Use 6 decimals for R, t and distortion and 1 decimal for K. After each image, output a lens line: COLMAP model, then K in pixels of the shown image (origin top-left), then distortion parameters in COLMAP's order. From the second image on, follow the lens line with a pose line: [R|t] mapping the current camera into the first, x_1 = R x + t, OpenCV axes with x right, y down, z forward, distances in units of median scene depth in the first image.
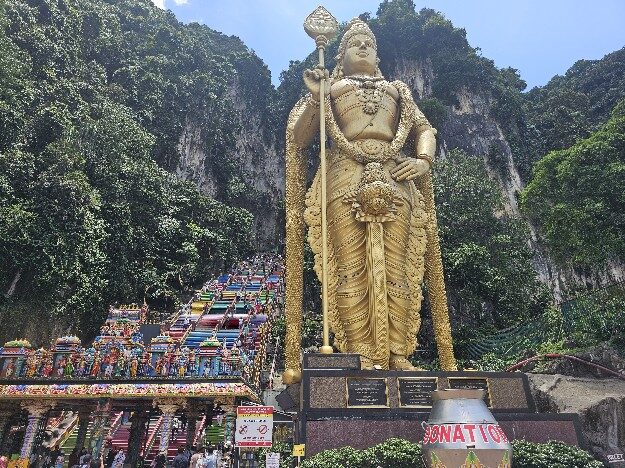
lens RADIAL K [[413.0, 0, 312.5], [0, 413.0, 234.0], [0, 0, 1]] dist [0.032285, -0.002201]
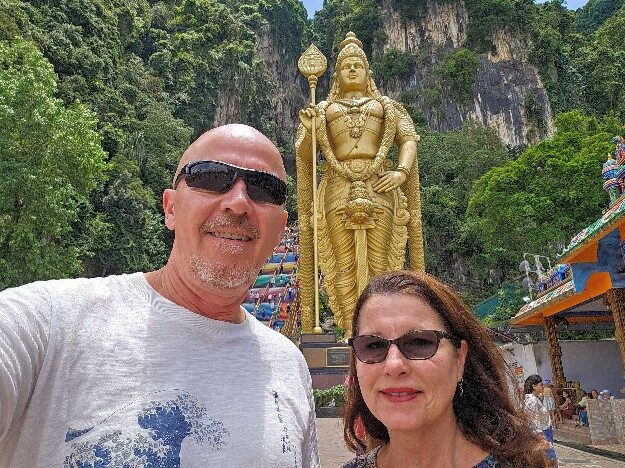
lens RADIAL K [[461.4, 0, 312.5], [0, 461.4, 234.0], [0, 0, 1]] dist [-0.005532, -0.001328]
pose [[0.988196, -0.062614, -0.139818, 0.178125], [0.080163, 0.989085, 0.123635, -0.177859], [0.130550, -0.133384, 0.982428, -0.388531]]
